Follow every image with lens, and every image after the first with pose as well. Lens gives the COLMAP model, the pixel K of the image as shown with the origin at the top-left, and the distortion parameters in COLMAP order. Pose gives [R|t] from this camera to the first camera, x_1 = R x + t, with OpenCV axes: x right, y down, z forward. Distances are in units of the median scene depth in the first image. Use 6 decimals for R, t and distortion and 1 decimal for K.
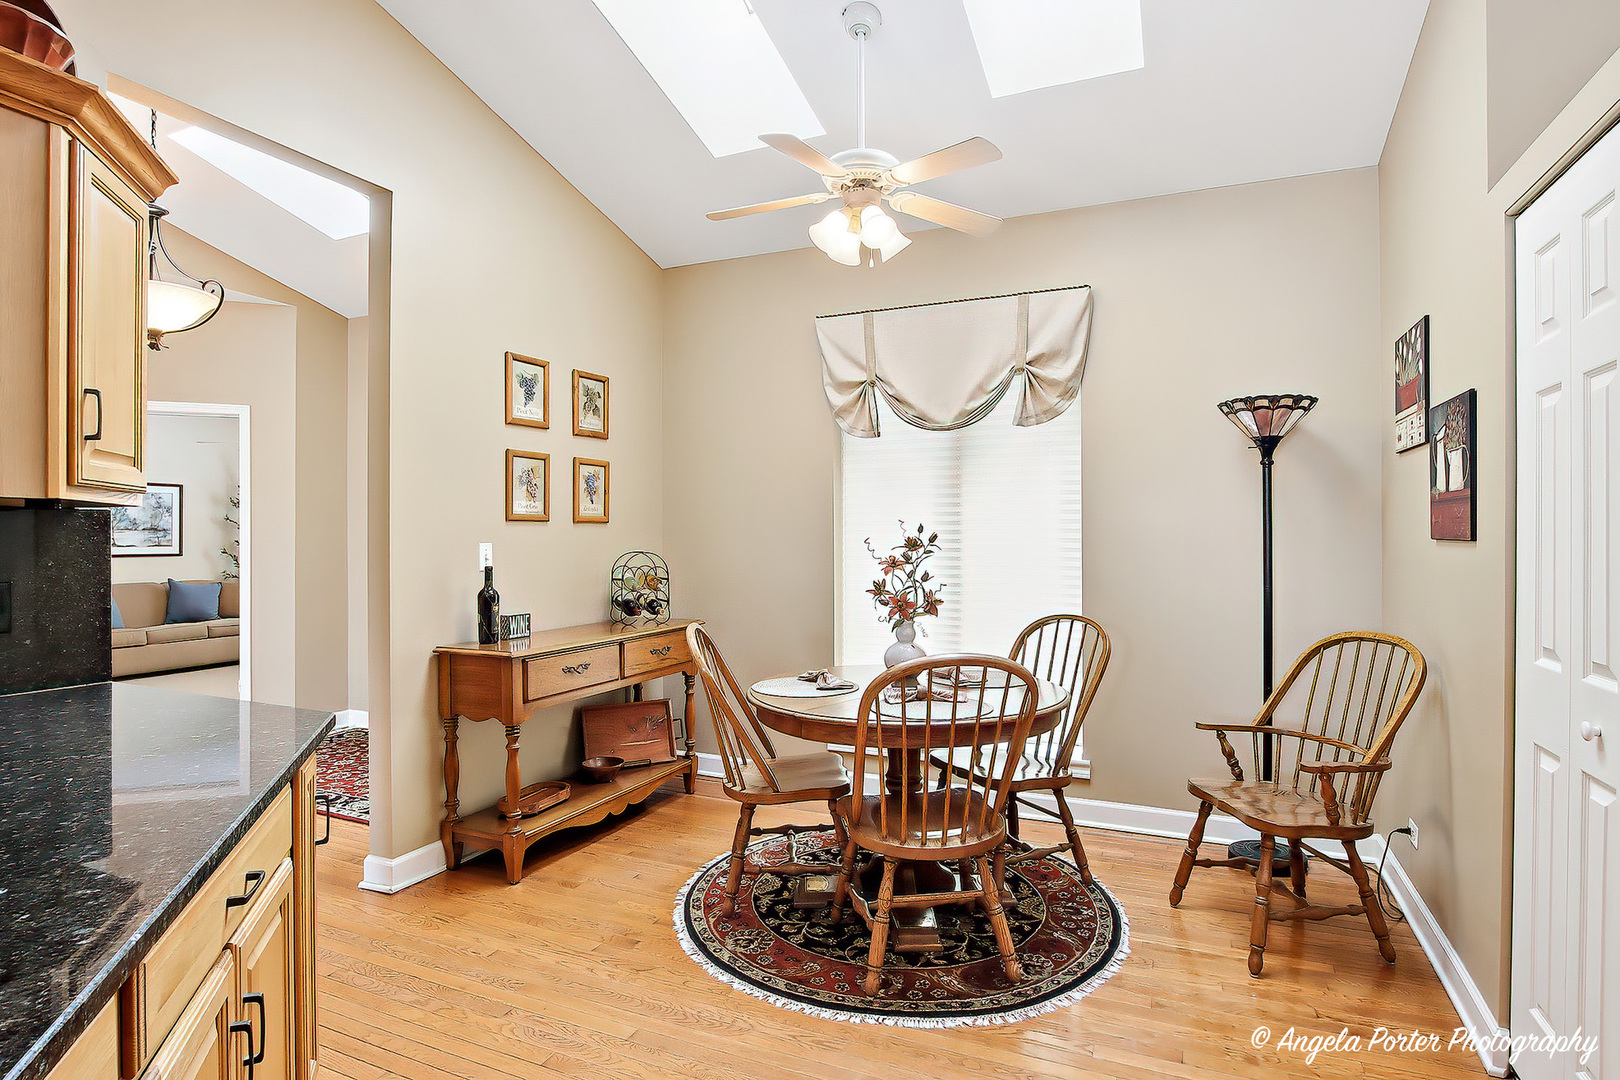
lens RADIAL K [[850.0, 0, 806.7], [0, 850.0, 532.8], [0, 0, 1]] dist [-0.013296, -0.000985]
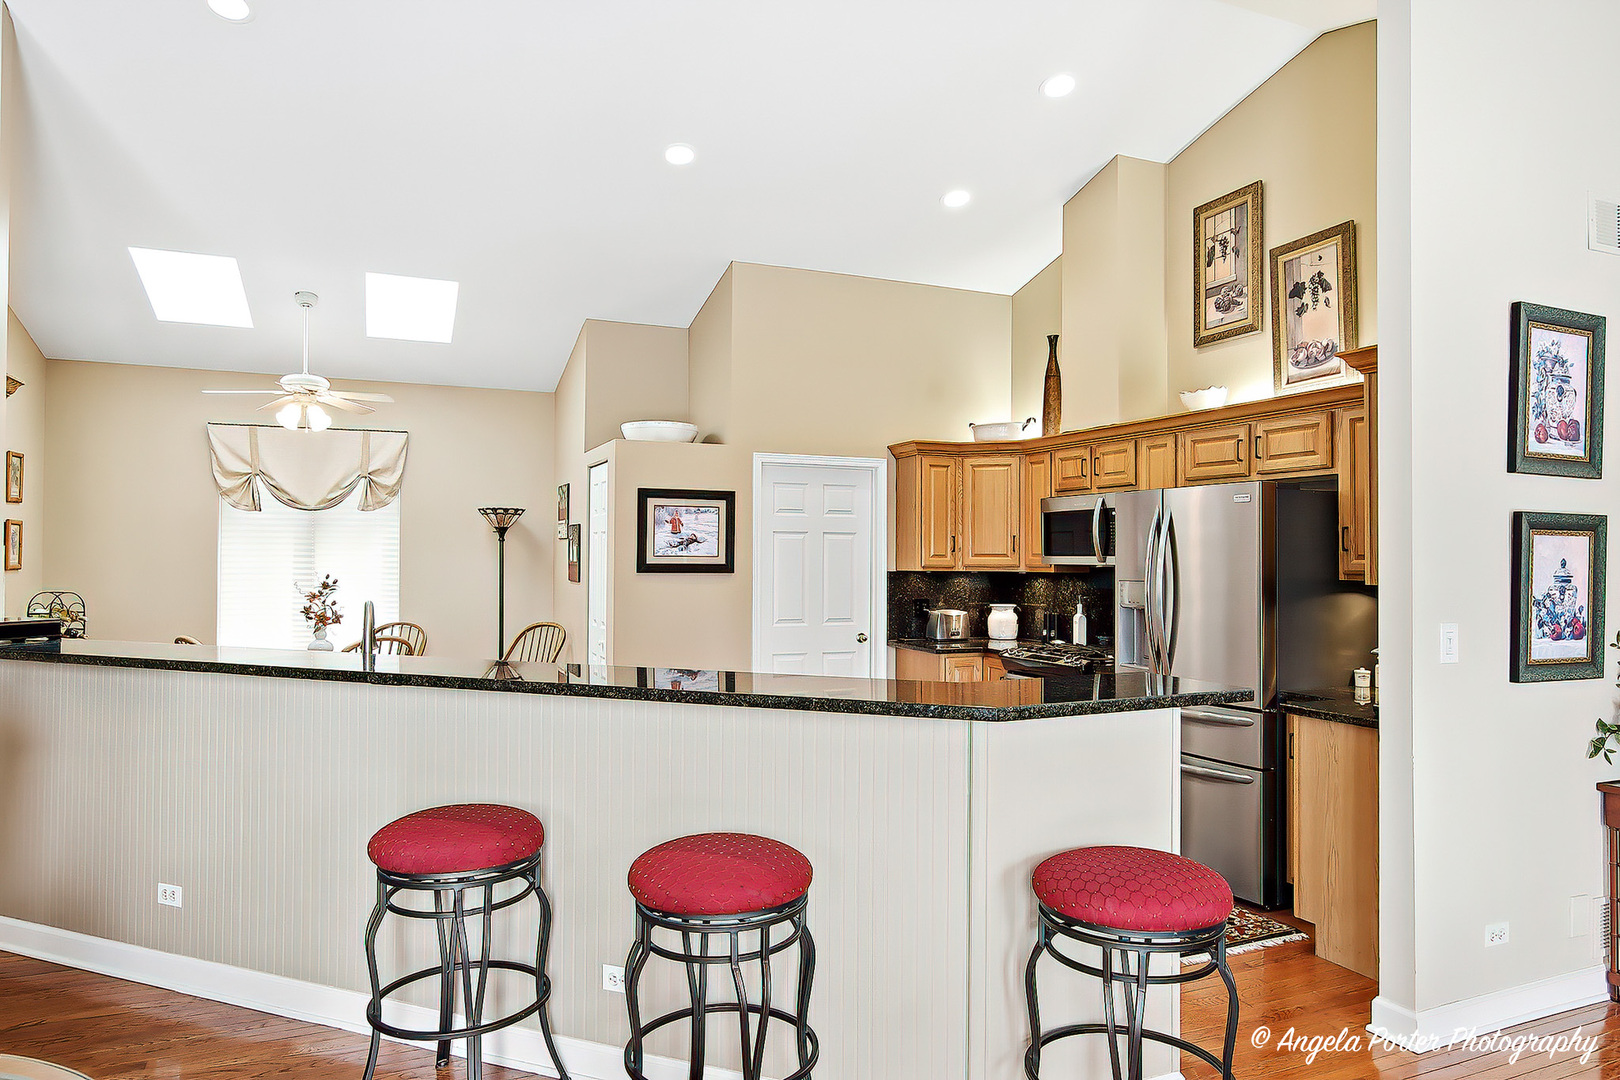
lens RADIAL K [[990.6, 0, 808.7], [0, 990.6, 542.2], [0, 0, 1]] dist [0.000441, -0.000919]
pose [[0.672076, 0.015559, 0.740319, -0.679108], [-0.006626, 0.999866, -0.014999, -0.048741], [-0.740453, 0.005175, 0.672089, -1.072836]]
